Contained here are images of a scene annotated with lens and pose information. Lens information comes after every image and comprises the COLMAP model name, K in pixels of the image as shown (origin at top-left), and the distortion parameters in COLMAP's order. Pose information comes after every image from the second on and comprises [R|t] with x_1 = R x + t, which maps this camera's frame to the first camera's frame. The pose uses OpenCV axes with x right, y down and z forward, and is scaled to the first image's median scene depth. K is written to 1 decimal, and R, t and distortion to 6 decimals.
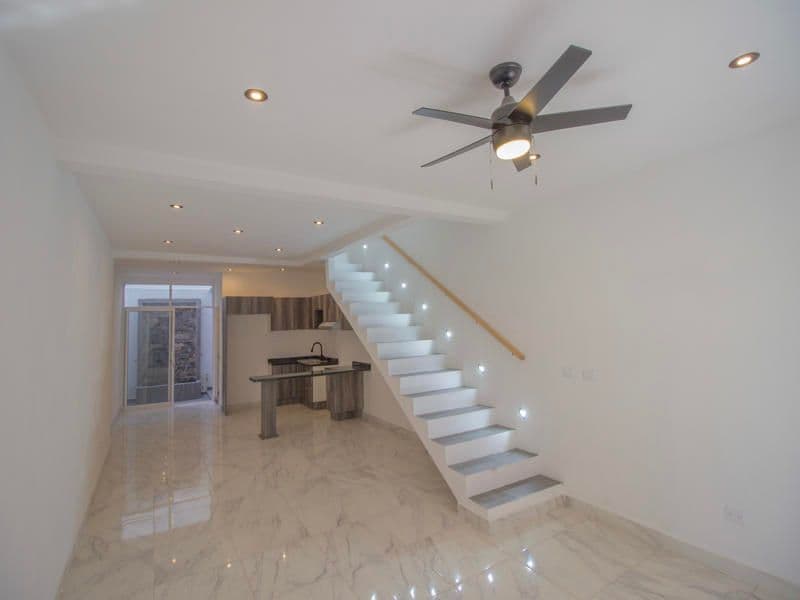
lens RADIAL K [[382.9, 0, 399.8], [0, 382.9, 289.8], [0, 0, 1]] dist [-0.000805, -0.013695]
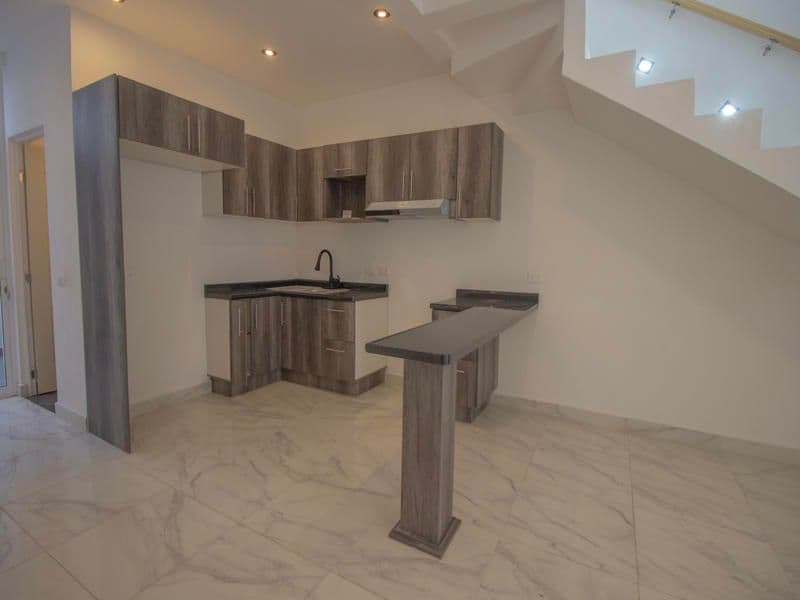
lens RADIAL K [[389.9, 0, 388.9], [0, 389.9, 287.4], [0, 0, 1]] dist [0.000598, -0.011888]
pose [[0.886245, 0.005341, 0.463187, -0.363129], [-0.080839, 0.986372, 0.143300, 0.107955], [-0.456109, -0.164442, 0.874599, 0.548508]]
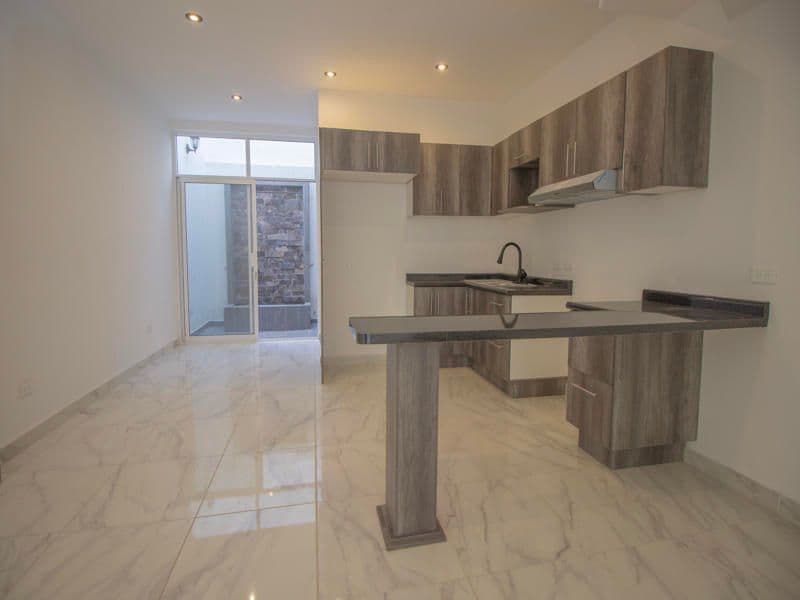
lens RADIAL K [[375.5, 0, 387.6], [0, 375.5, 282.5], [0, 0, 1]] dist [-0.002023, -0.000423]
pose [[0.930452, 0.061853, -0.361155, -0.189086], [-0.000742, 0.985965, 0.166950, 0.109589], [0.366412, -0.155071, 0.917439, 0.538211]]
